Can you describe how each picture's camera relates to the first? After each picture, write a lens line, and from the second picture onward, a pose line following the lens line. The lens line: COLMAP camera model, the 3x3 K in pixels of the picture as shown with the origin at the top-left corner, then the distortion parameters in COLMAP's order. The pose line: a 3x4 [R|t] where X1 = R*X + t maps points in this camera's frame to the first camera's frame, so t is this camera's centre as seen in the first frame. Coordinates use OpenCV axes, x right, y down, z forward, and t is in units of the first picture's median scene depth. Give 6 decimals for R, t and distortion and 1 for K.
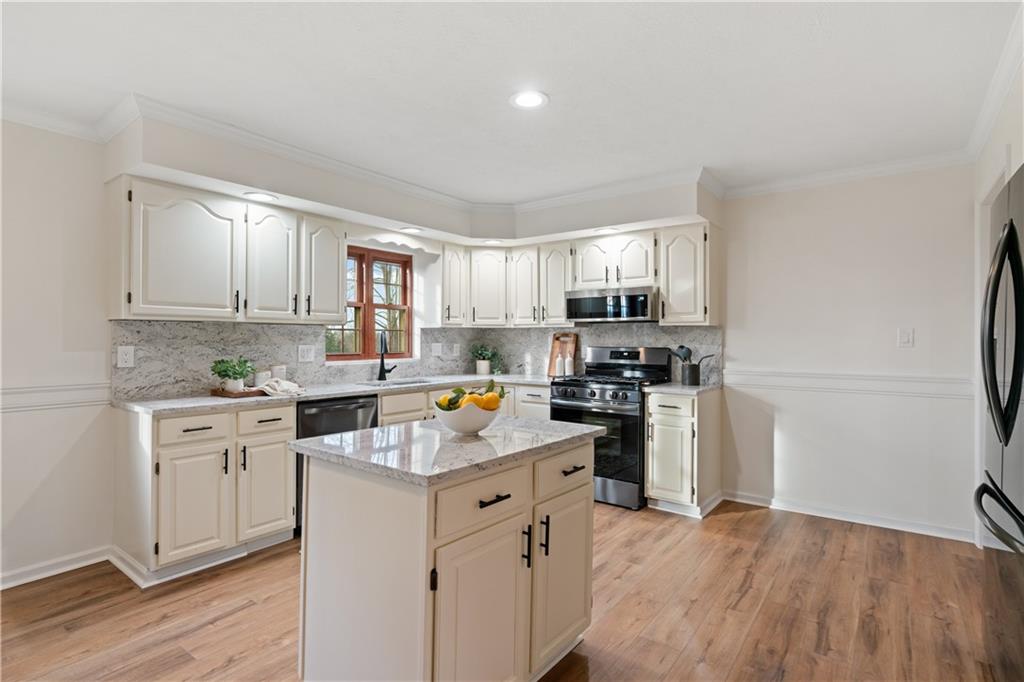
lens RADIAL K [[499.8, 0, 512.0], [0, 499.8, 341.0], [0, 0, 1]] dist [-0.041970, 0.000049]
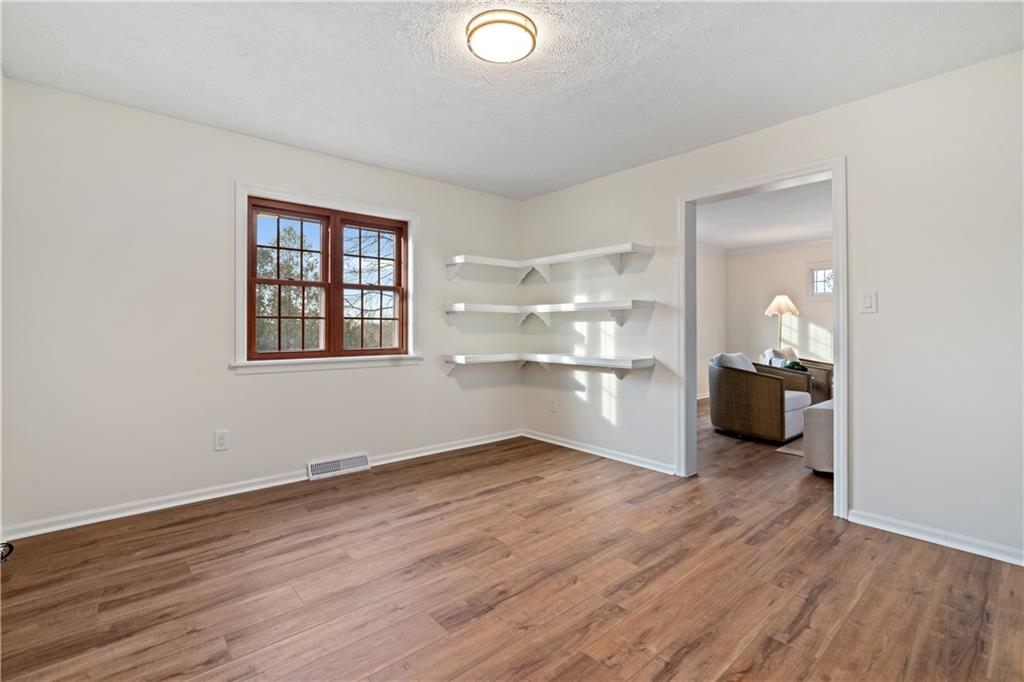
lens RADIAL K [[454.4, 0, 535.1], [0, 454.4, 329.1], [0, 0, 1]] dist [0.006002, 0.000842]
pose [[0.978268, -0.006882, -0.207230, 0.482235], [0.004903, 0.999937, -0.010060, 0.030710], [0.207286, 0.008825, 0.978241, 0.701986]]
